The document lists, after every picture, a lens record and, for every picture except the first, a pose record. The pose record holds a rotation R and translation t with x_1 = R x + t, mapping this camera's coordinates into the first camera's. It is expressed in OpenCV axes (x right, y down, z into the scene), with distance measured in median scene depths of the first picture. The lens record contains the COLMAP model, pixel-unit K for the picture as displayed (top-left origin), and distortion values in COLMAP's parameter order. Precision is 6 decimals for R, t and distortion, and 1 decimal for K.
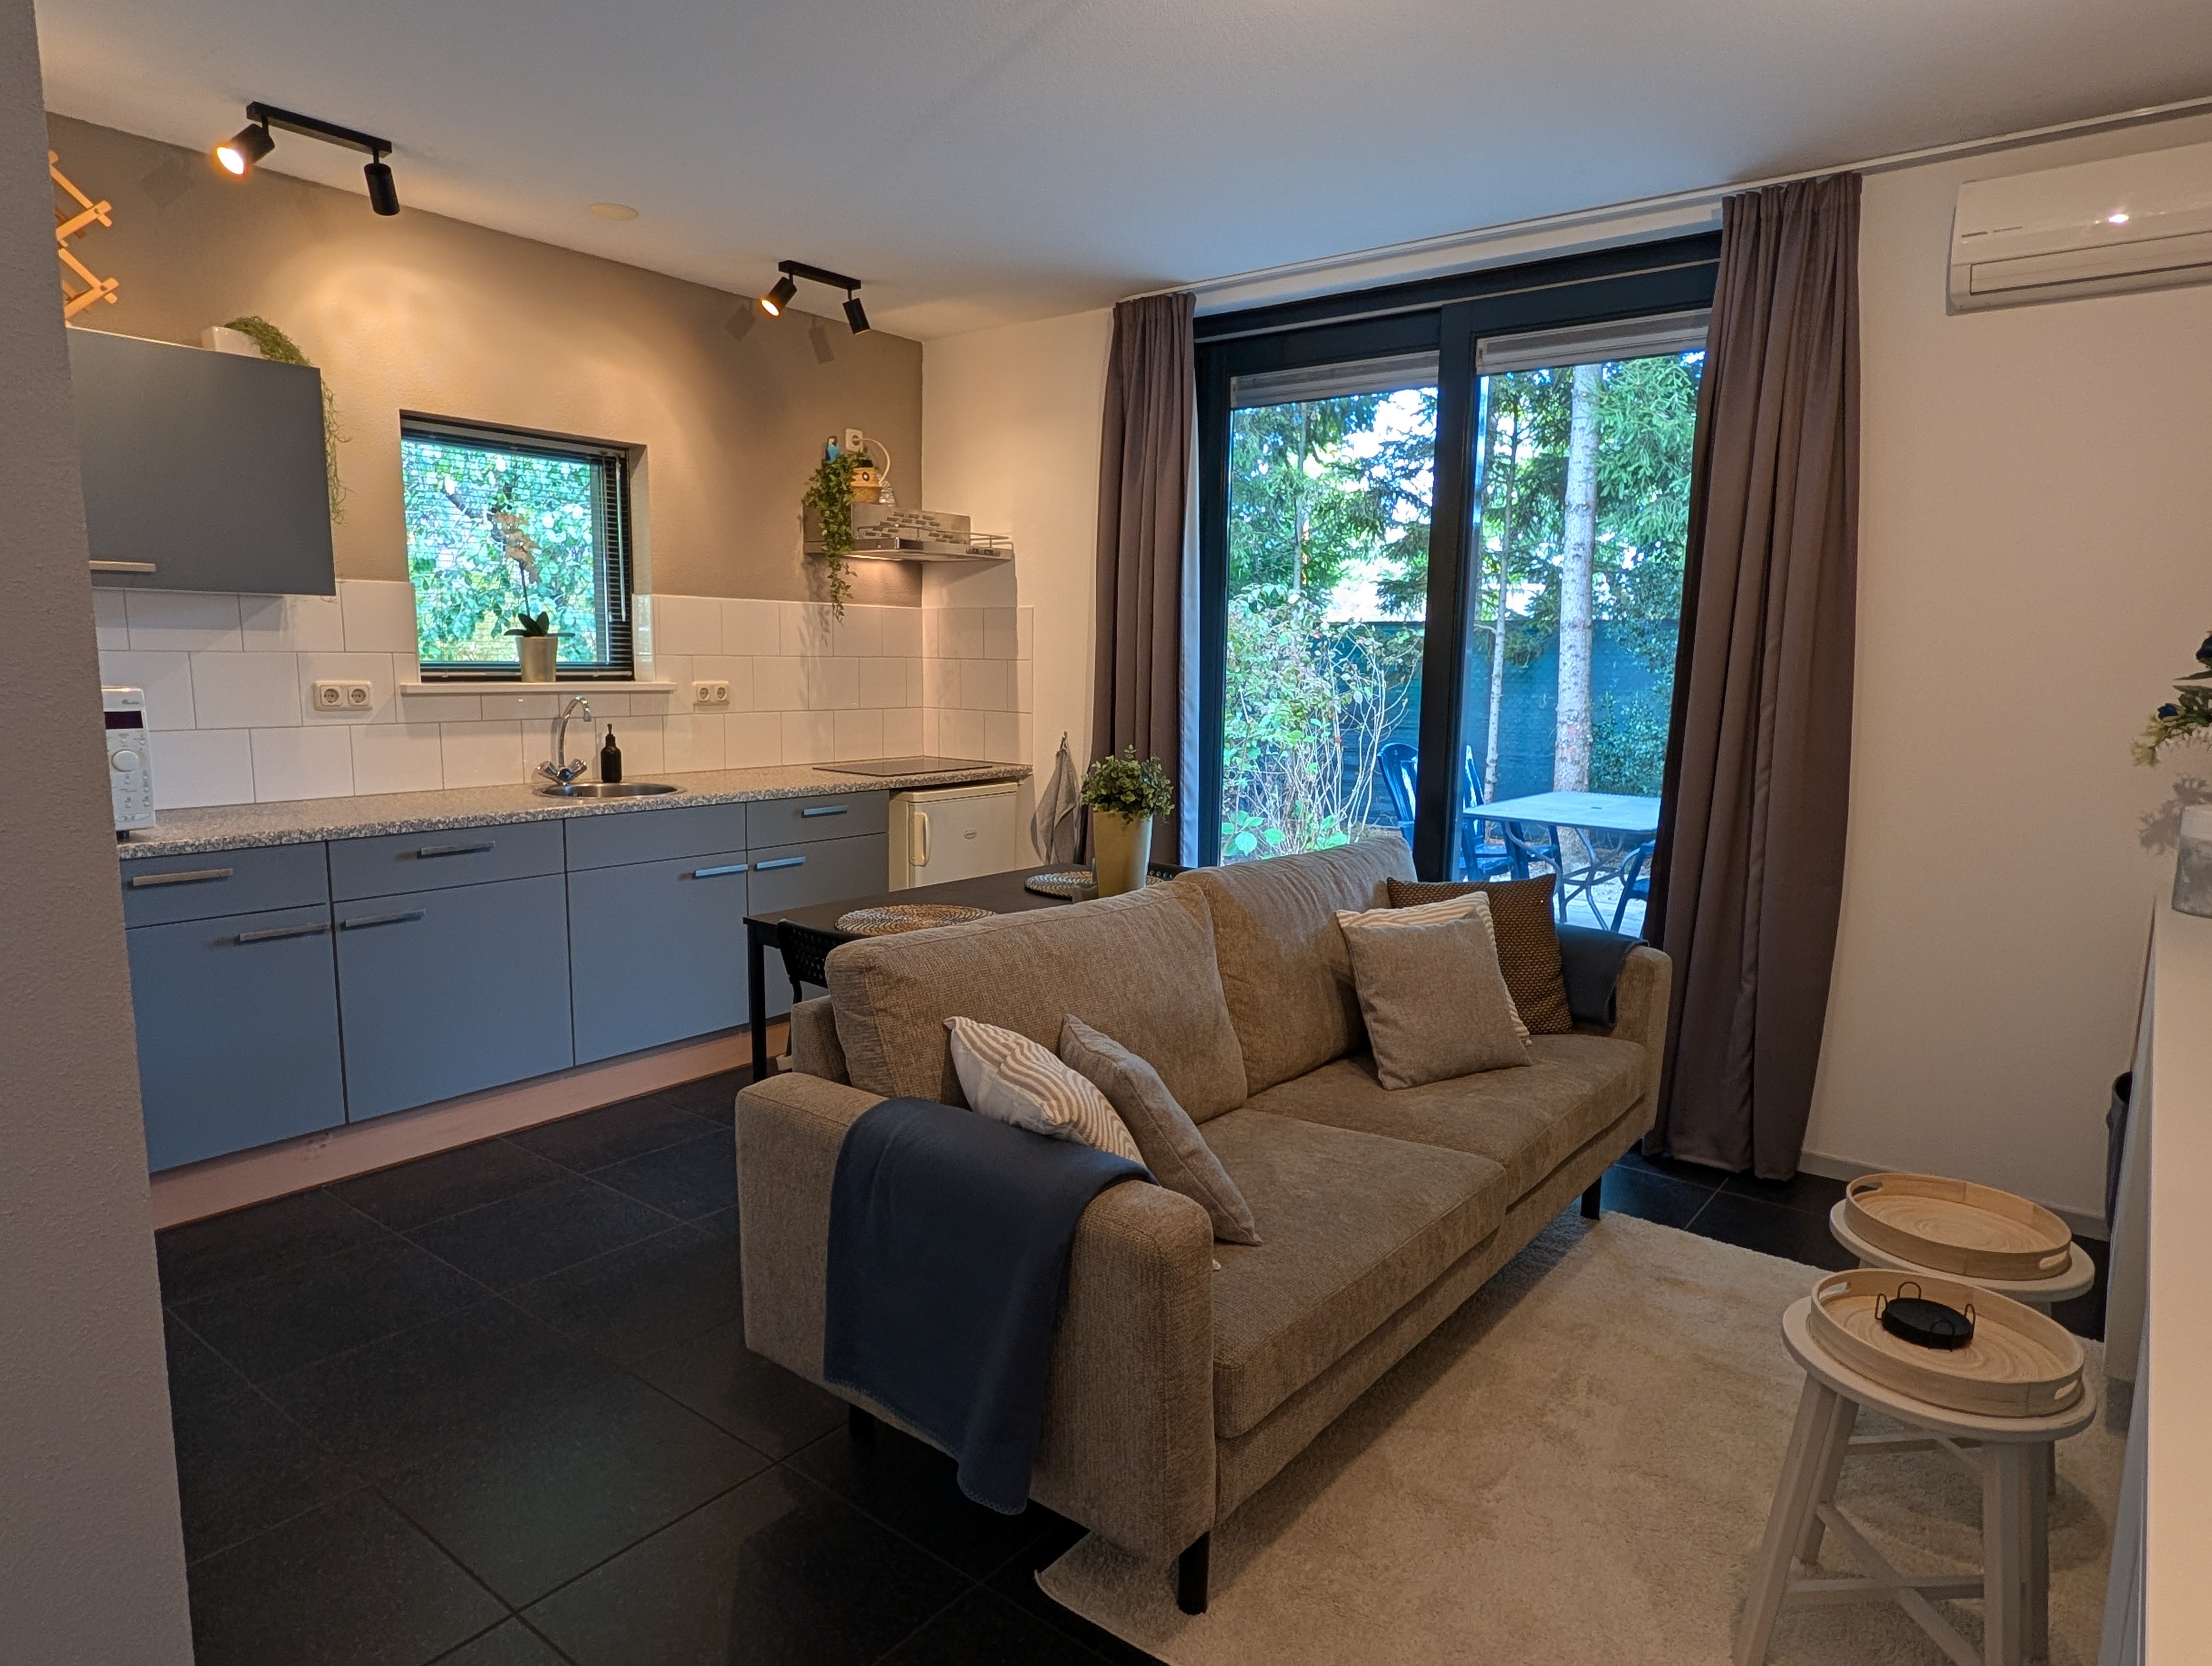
lens RADIAL K [[1332.1, 0, 1099.1], [0, 1332.1, 857.8], [0, 0, 1]] dist [0.002692, -0.000690]
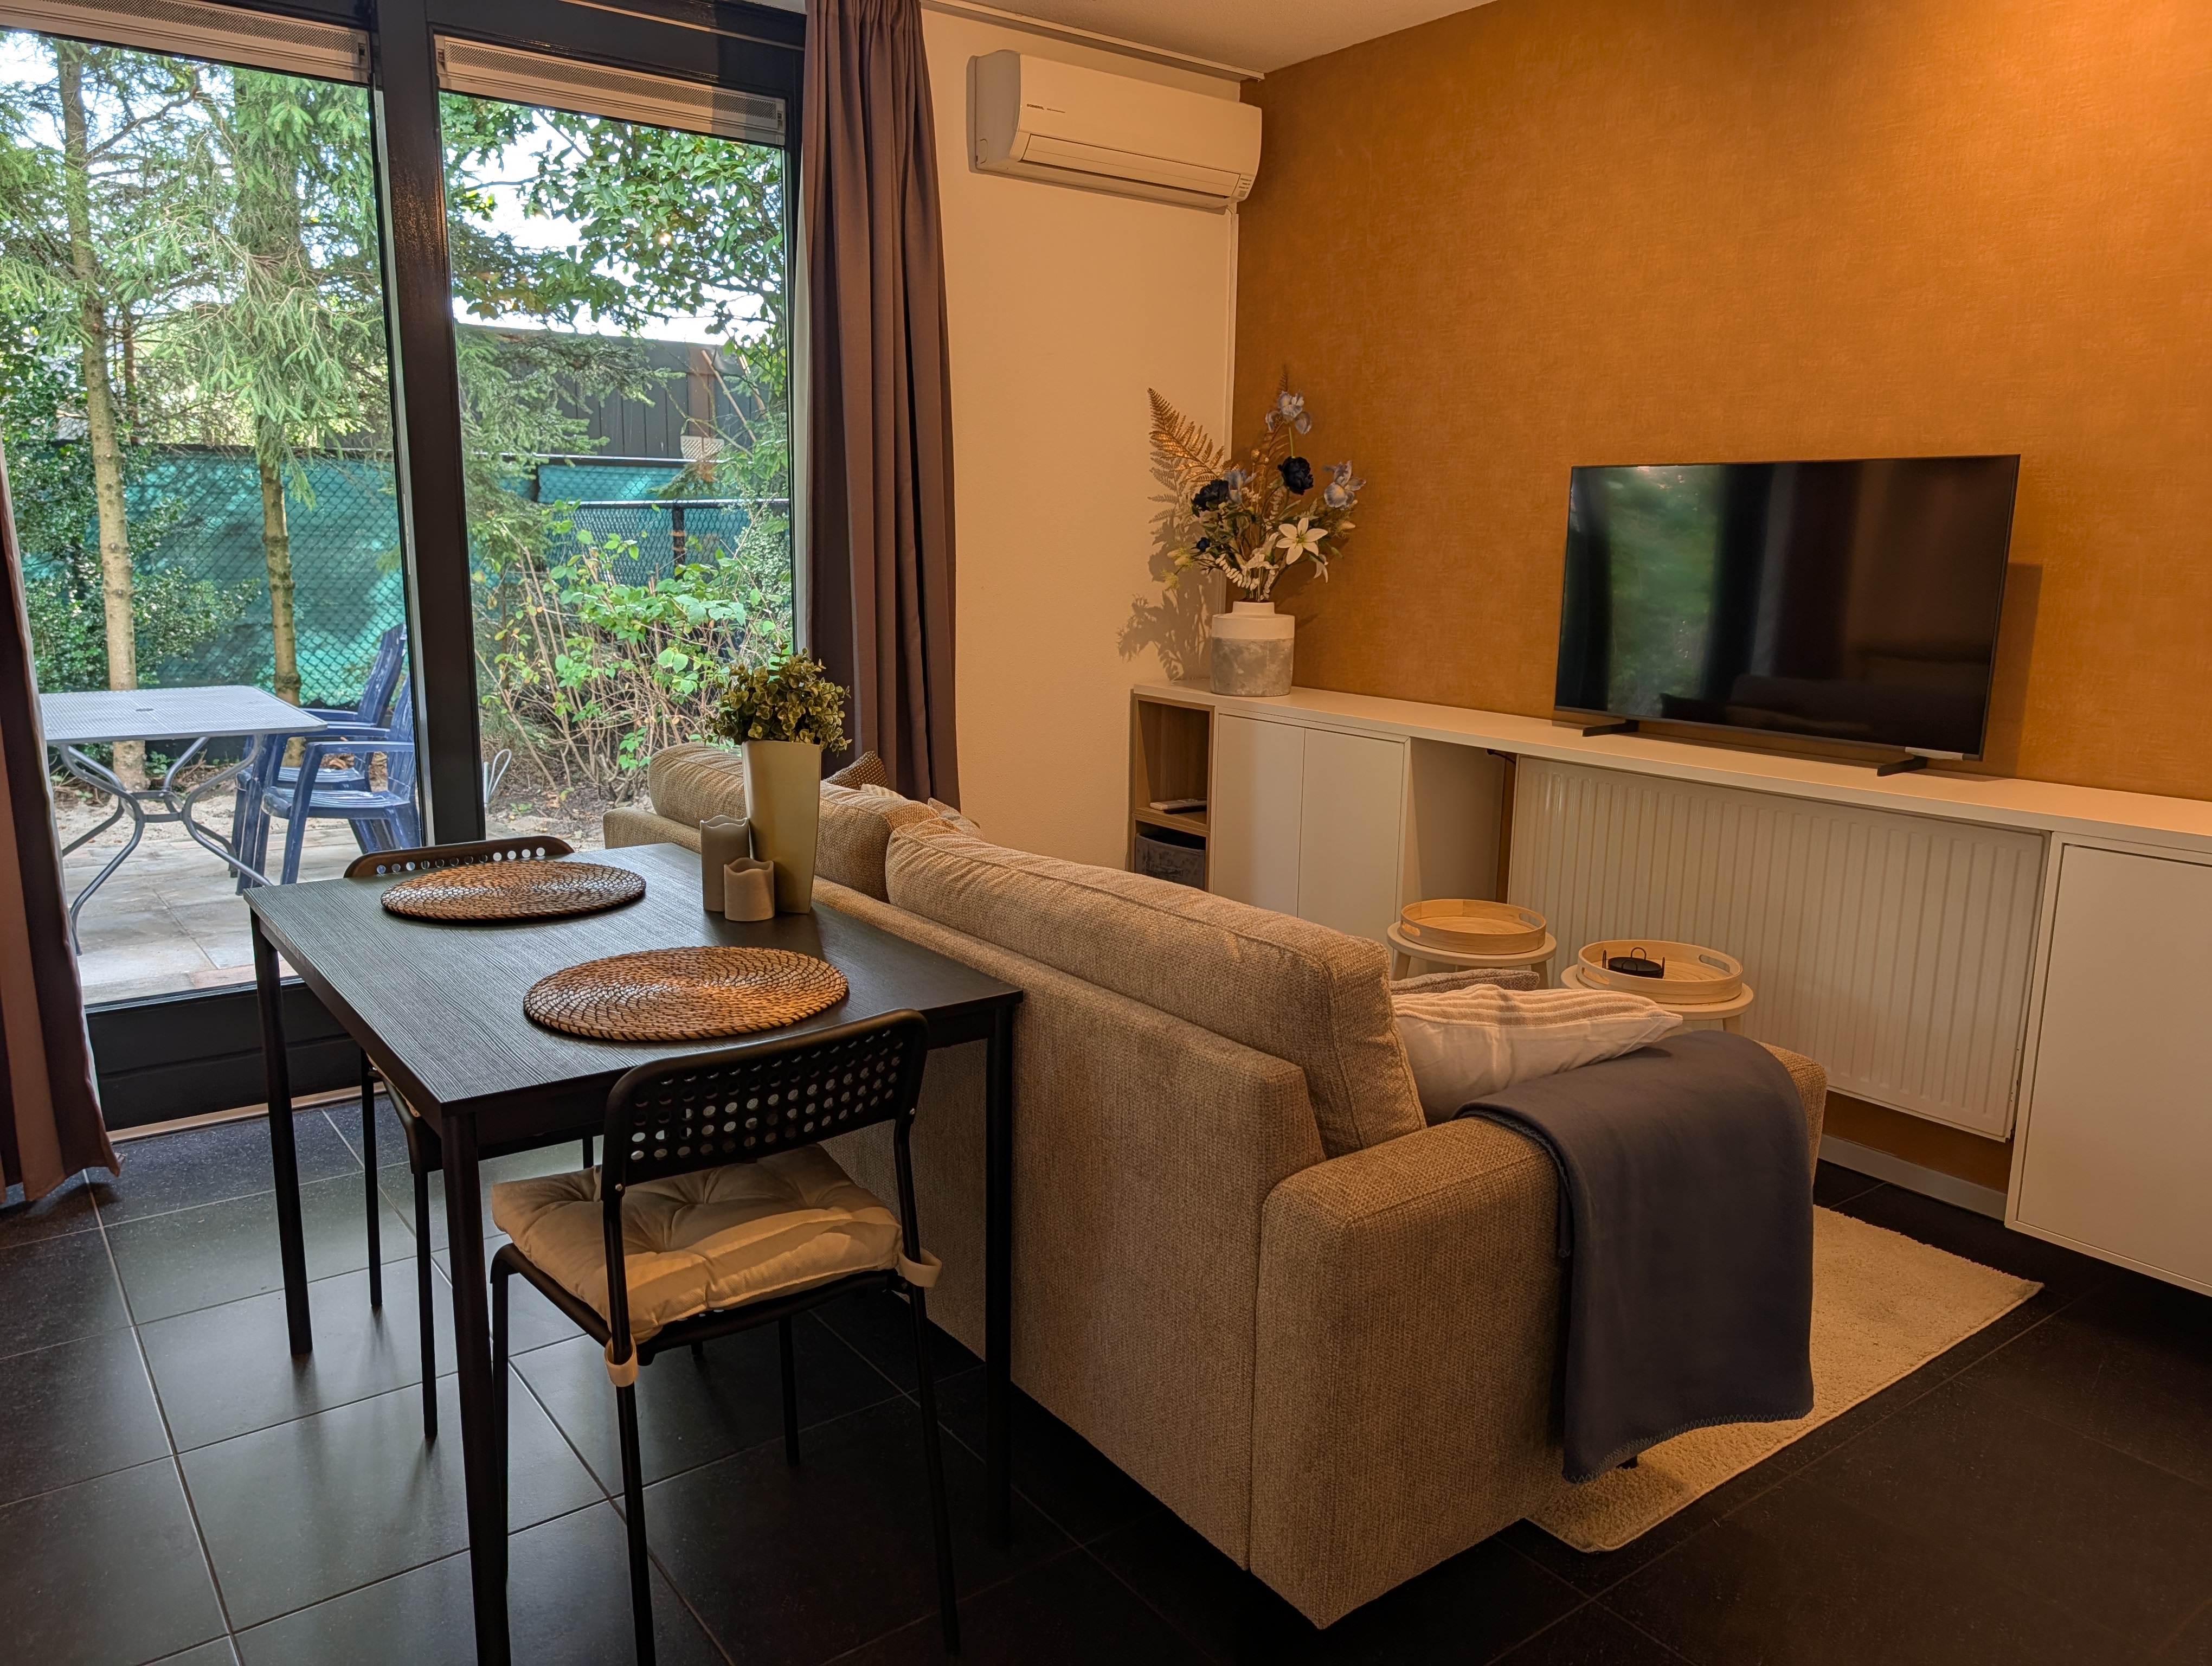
lens RADIAL K [[1583.5, 0, 1101.1], [0, 1583.5, 837.2], [0, 0, 1]] dist [0.056497, -0.067837]
pose [[0.253263, -0.199817, 0.946536, -0.481856], [0.138688, 0.975828, 0.168892, -0.069339], [-0.957404, 0.088499, 0.274854, 0.451537]]
